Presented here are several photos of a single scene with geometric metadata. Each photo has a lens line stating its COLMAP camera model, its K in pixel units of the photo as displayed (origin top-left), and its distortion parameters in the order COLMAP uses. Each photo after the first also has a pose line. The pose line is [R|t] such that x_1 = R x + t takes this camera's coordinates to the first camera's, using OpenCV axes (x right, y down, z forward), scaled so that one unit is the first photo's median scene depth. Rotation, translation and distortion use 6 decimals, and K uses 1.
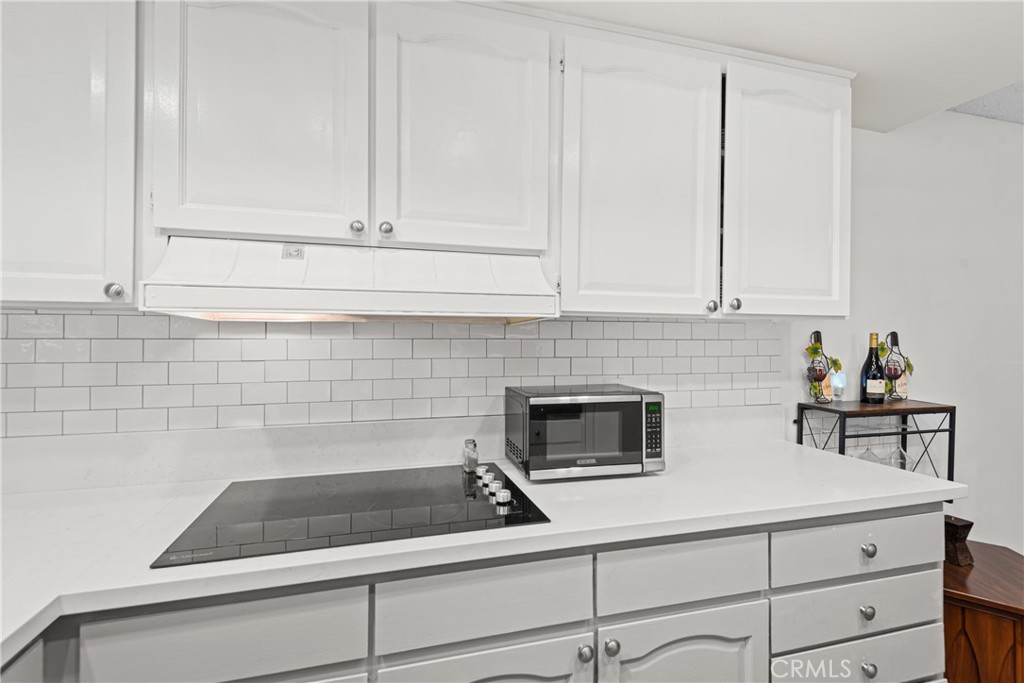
lens RADIAL K [[472.2, 0, 512.1], [0, 472.2, 342.9], [0, 0, 1]] dist [0.029527, -0.019041]
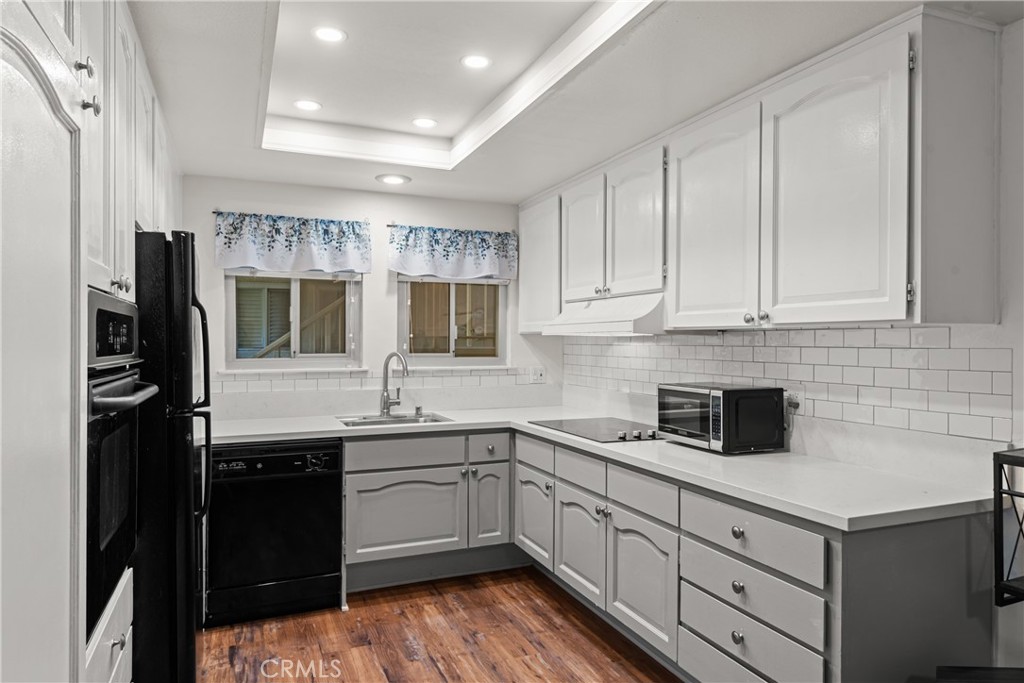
lens RADIAL K [[652.9, 0, 516.5], [0, 652.9, 342.3], [0, 0, 1]] dist [0.038429, -0.038983]
pose [[0.129630, -0.000236, -0.991562, 2.005206], [-0.007637, 0.999970, -0.001237, -0.013833], [0.991533, 0.007733, 0.129624, 0.238777]]
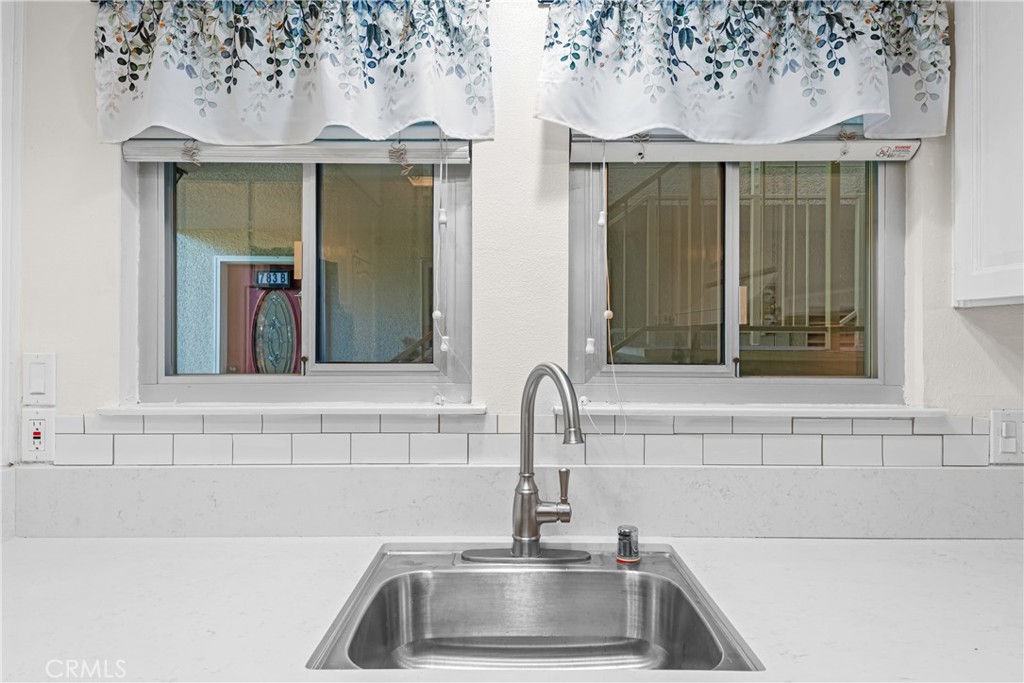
lens RADIAL K [[641.4, 0, 512.0], [0, 641.4, 341.5], [0, 0, 1]] dist [0.036445, -0.032545]
pose [[-0.278872, -0.005501, -0.960312, 0.101114], [-0.007570, 0.999965, -0.003529, 0.002718], [0.960298, 0.006285, -0.278904, 0.283747]]
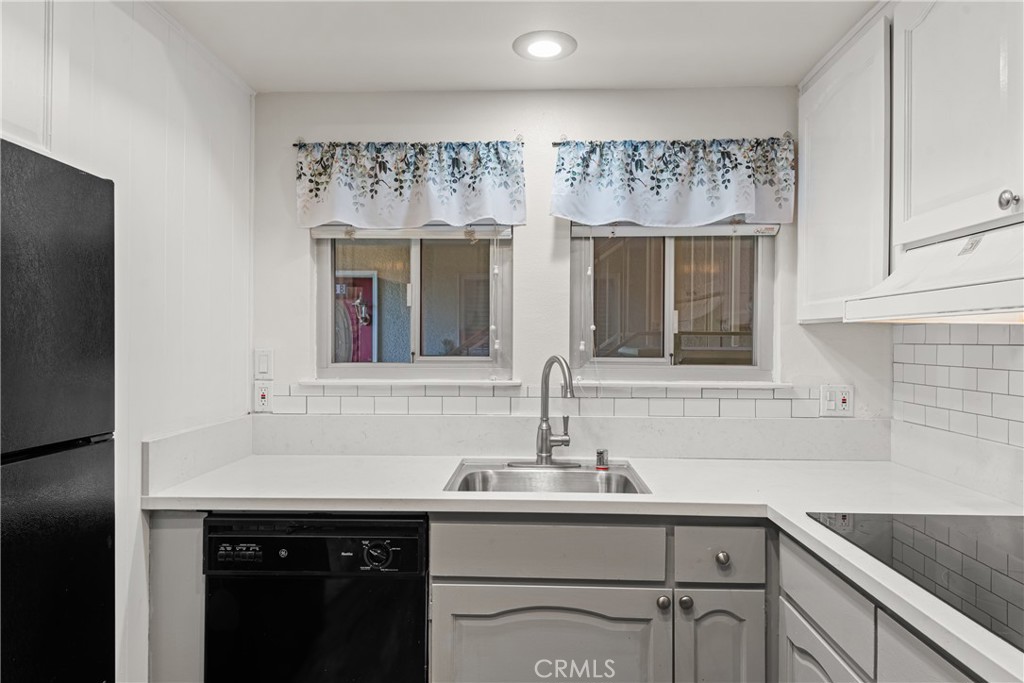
lens RADIAL K [[641.4, 0, 512.0], [0, 641.4, 341.5], [0, 0, 1]] dist [0.036445, -0.032545]
pose [[-0.310916, -0.001595, -0.950436, 0.758982], [-0.009828, 0.999951, 0.001537, -0.007508], [0.950387, 0.009819, -0.310916, 0.467080]]
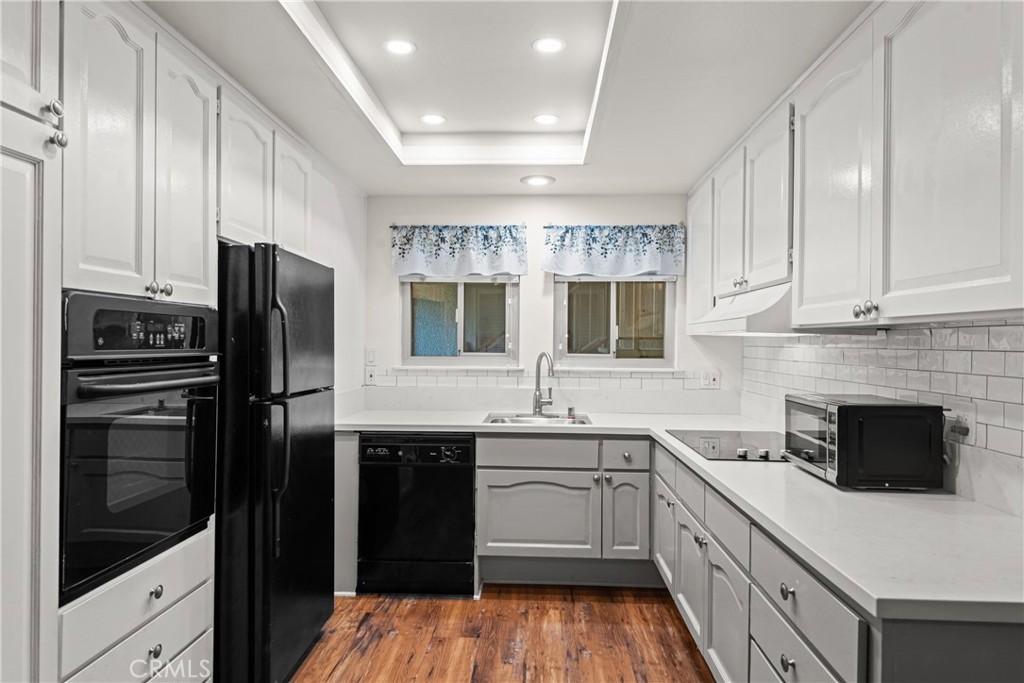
lens RADIAL K [[632.0, 0, 512.0], [0, 632.0, 341.5], [0, 0, 1]] dist [0.032589, -0.031624]
pose [[-0.317772, -0.004871, -0.948155, 1.799610], [-0.014140, 0.999900, -0.000398, -0.013575], [0.948062, 0.013281, -0.317809, 0.796870]]
